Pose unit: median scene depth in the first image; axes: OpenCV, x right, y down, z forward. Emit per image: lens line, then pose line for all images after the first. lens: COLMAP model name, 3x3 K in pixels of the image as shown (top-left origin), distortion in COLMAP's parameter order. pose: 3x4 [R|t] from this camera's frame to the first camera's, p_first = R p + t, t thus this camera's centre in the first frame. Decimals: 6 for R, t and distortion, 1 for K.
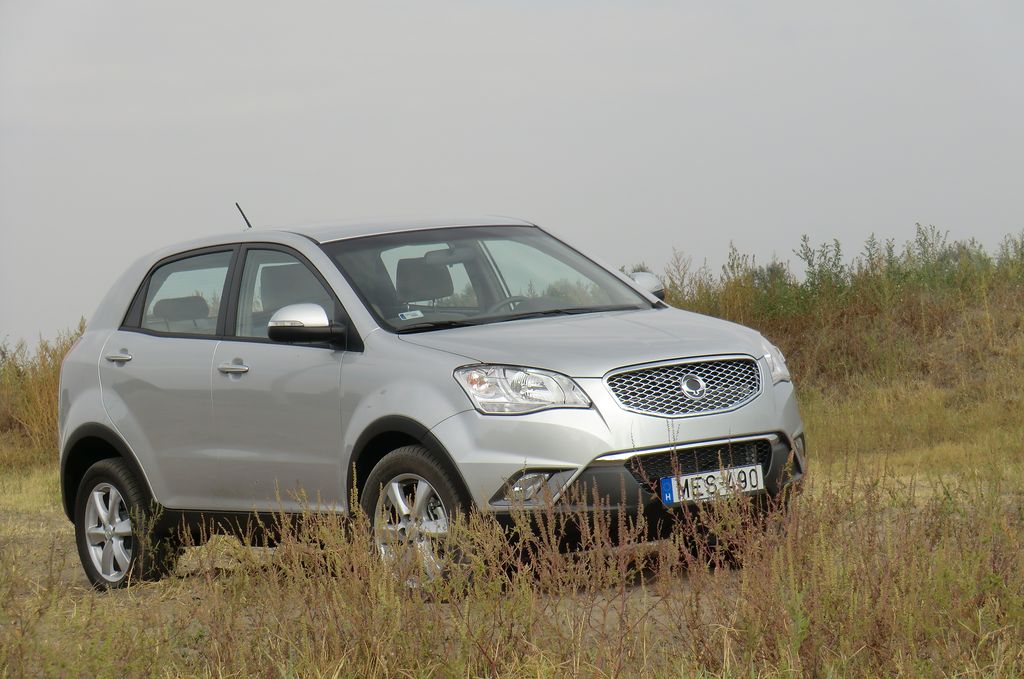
lens RADIAL K [[3339.3, 0, 512.0], [0, 3339.3, 344.1], [0, 0, 1]] dist [0.231408, 0.000000]
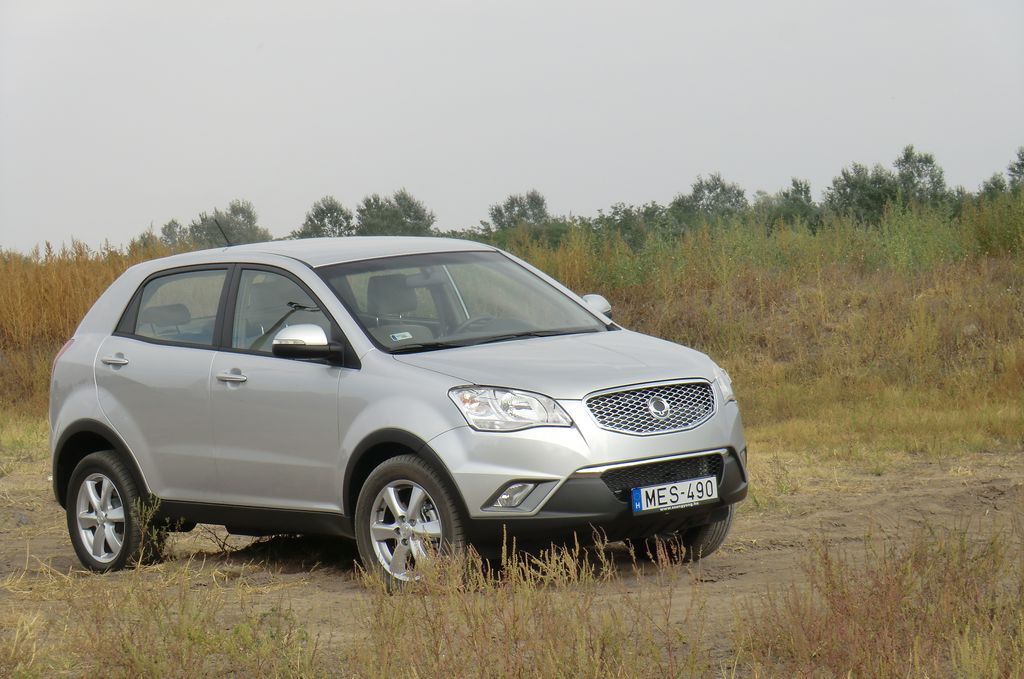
lens RADIAL K [[3339.3, 0, 486.7], [0, 3339.3, 323.1], [0, 0, 1]] dist [0.231408, 0.000000]
pose [[0.997636, 0.015789, 0.066883, -0.080439], [-0.016953, 0.999714, 0.016874, -0.034163], [-0.066598, -0.017968, 0.997618, -0.129343]]
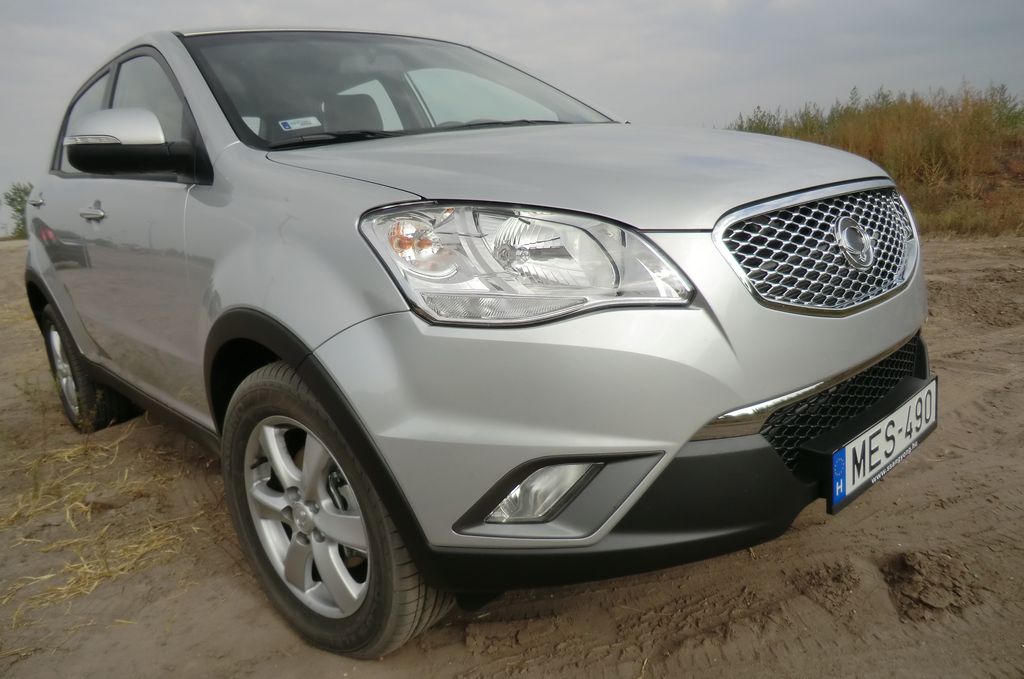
lens RADIAL K [[723.4, 0, 514.9], [0, 723.4, 343.1], [0, 0, 1]] dist [-0.034483, 0.048127]
pose [[0.991004, -0.039308, 0.127931, -0.009836], [0.013316, 0.980111, 0.198000, 0.005555], [-0.133170, -0.194516, 0.971818, 0.898185]]
